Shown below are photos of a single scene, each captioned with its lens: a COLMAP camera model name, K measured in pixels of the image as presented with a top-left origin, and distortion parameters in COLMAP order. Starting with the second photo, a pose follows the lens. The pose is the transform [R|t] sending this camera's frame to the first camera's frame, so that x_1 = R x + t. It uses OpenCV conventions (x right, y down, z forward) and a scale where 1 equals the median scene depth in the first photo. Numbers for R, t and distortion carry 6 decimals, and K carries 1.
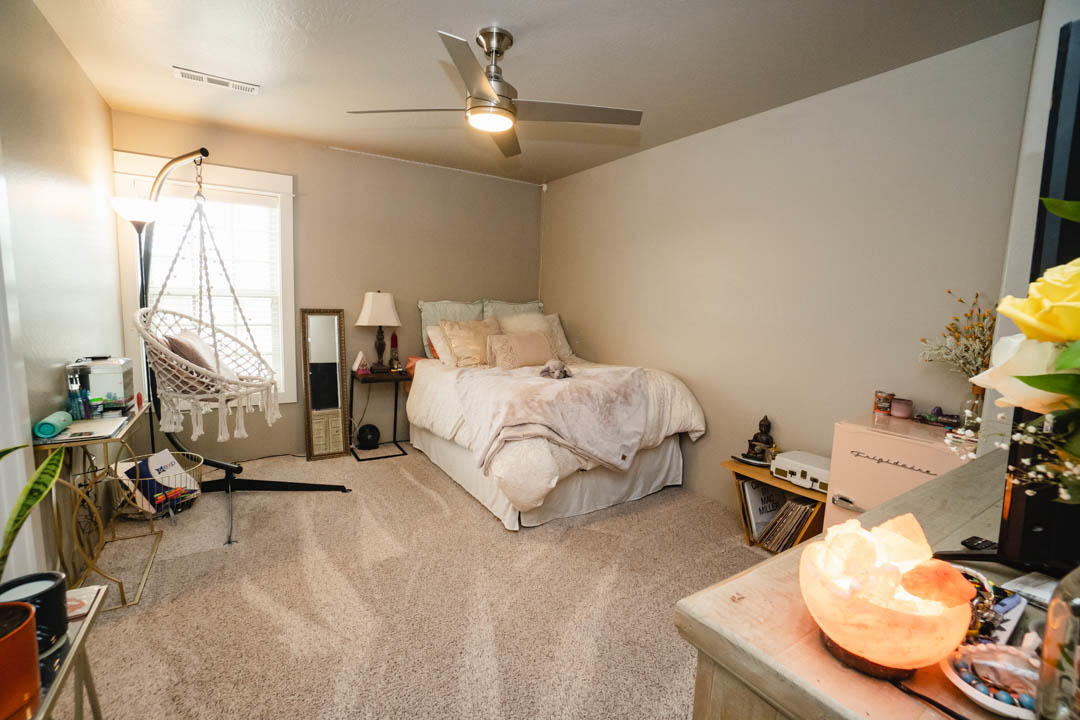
lens RADIAL K [[475.3, 0, 531.8], [0, 475.3, 358.7], [0, 0, 1]] dist [-0.064422, 0.023329]
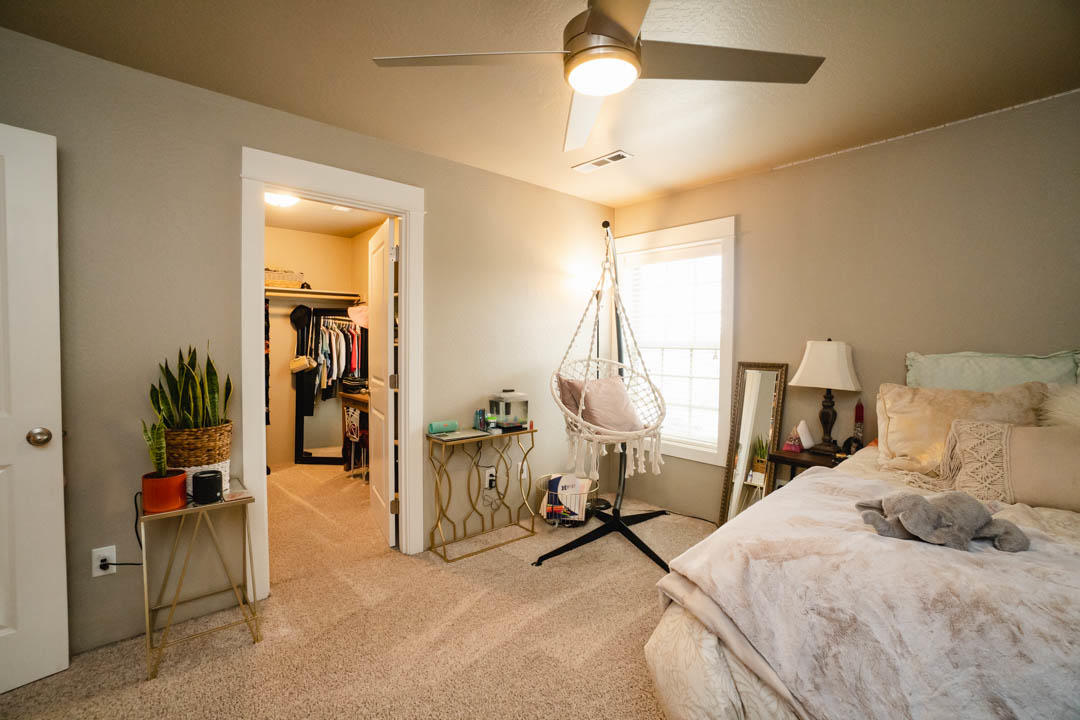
lens RADIAL K [[475.3, 0, 531.8], [0, 475.3, 358.7], [0, 0, 1]] dist [-0.064422, 0.023329]
pose [[0.156840, 0.000087, -0.987624, 0.321791], [-0.124868, 0.991977, -0.019742, -0.048820], [0.979699, 0.126419, 0.155592, 0.501287]]
